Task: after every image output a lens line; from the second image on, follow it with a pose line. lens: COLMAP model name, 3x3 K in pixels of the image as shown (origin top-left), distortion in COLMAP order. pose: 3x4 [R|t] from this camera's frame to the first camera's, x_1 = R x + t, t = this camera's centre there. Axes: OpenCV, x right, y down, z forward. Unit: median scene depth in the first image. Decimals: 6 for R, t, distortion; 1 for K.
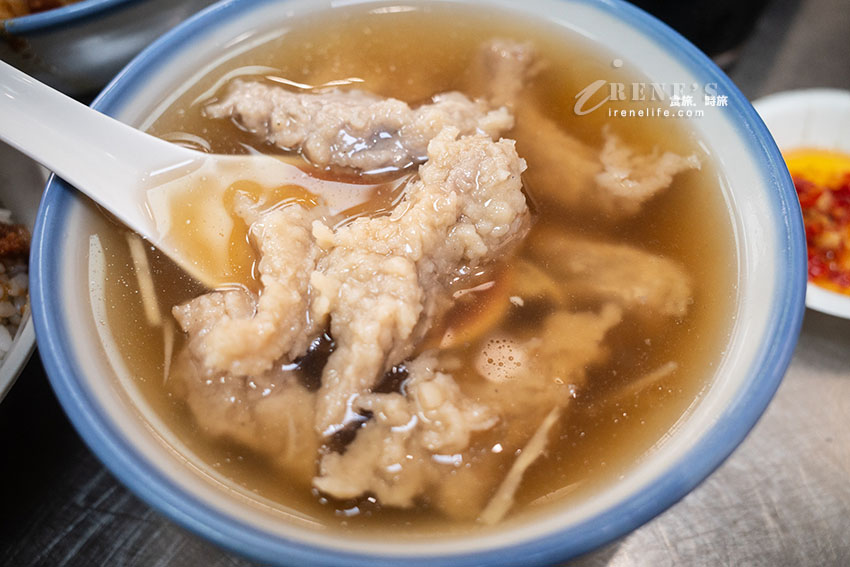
lens RADIAL K [[672.8, 0, 431.5], [0, 672.8, 282.5], [0, 0, 1]] dist [-0.057810, 0.055645]
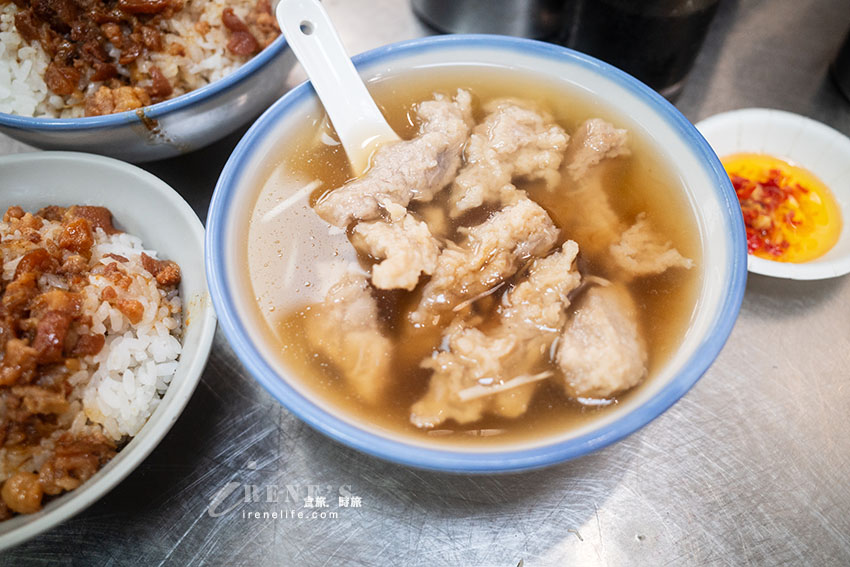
lens RADIAL K [[672.8, 0, 419.0], [0, 672.8, 281.7], [0, 0, 1]] dist [-0.057810, 0.055645]
pose [[0.995283, -0.085513, 0.045818, -0.185542], [0.086139, 0.996212, -0.011874, 0.014047], [-0.044629, 0.015765, 0.998879, -0.352142]]
